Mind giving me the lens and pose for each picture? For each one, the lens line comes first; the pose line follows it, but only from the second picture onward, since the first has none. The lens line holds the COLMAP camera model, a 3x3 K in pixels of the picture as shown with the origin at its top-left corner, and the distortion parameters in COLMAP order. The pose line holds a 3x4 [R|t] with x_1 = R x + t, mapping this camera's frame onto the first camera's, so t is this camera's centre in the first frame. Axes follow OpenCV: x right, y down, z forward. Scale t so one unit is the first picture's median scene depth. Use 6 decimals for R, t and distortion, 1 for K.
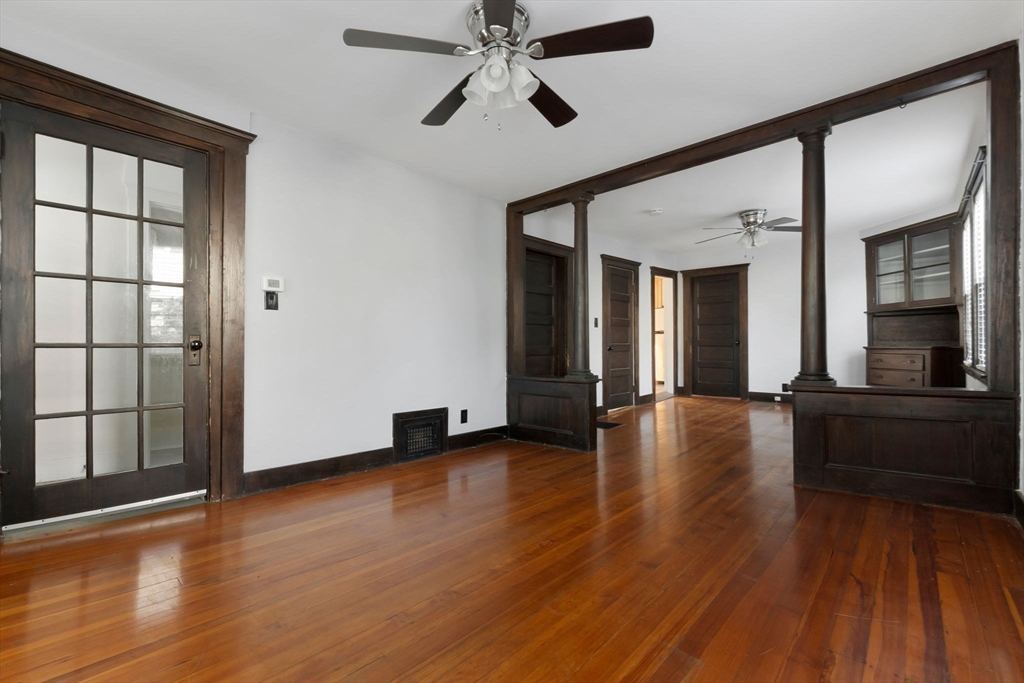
lens RADIAL K [[446.4, 0, 506.6], [0, 446.4, 337.3], [0, 0, 1]] dist [-0.001078, 0.000506]
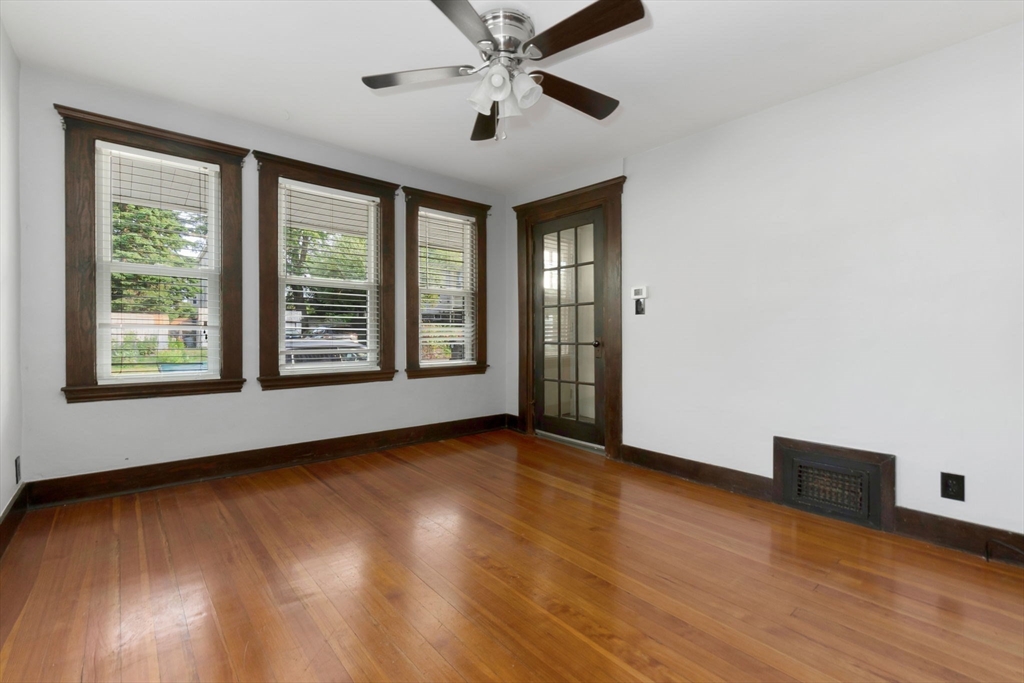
lens RADIAL K [[446.4, 0, 506.6], [0, 446.4, 337.3], [0, 0, 1]] dist [-0.001078, 0.000506]
pose [[-0.122202, -0.001683, -0.992504, 0.661805], [0.014750, 0.999885, -0.003512, -0.002099], [0.992396, -0.015068, -0.122163, 0.760934]]
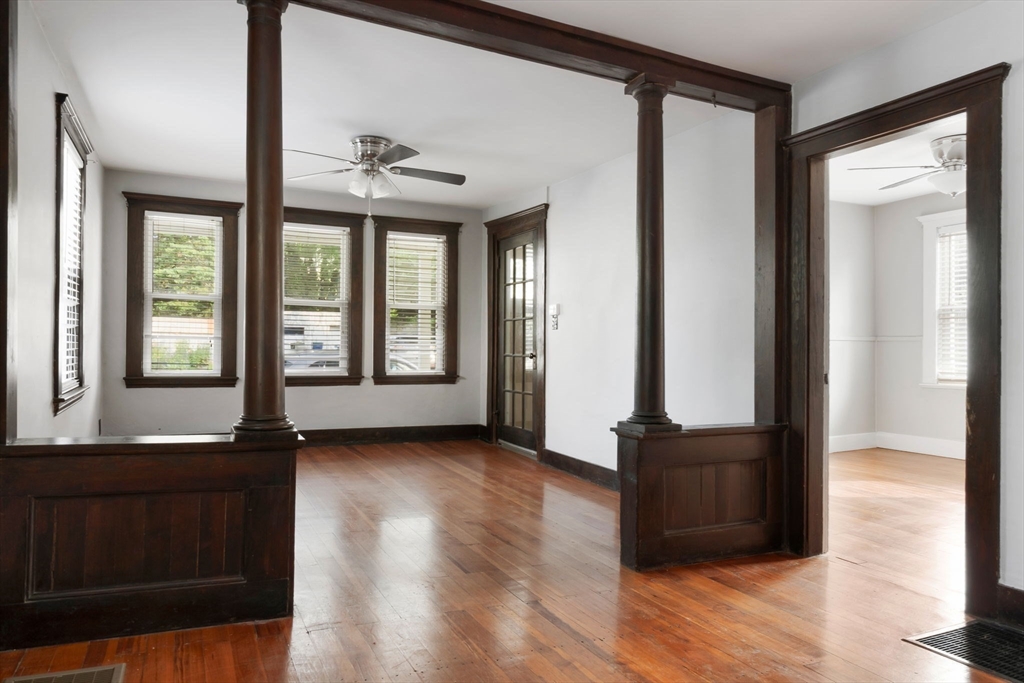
lens RADIAL K [[703.7, 0, 511.4], [0, 703.7, 346.9], [0, 0, 1]] dist [0.036988, -0.001173]
pose [[-0.386163, -0.012809, -0.922341, 1.356729], [-0.001583, 0.999911, -0.013223, 0.015695], [0.922429, -0.003647, -0.386149, 1.607896]]
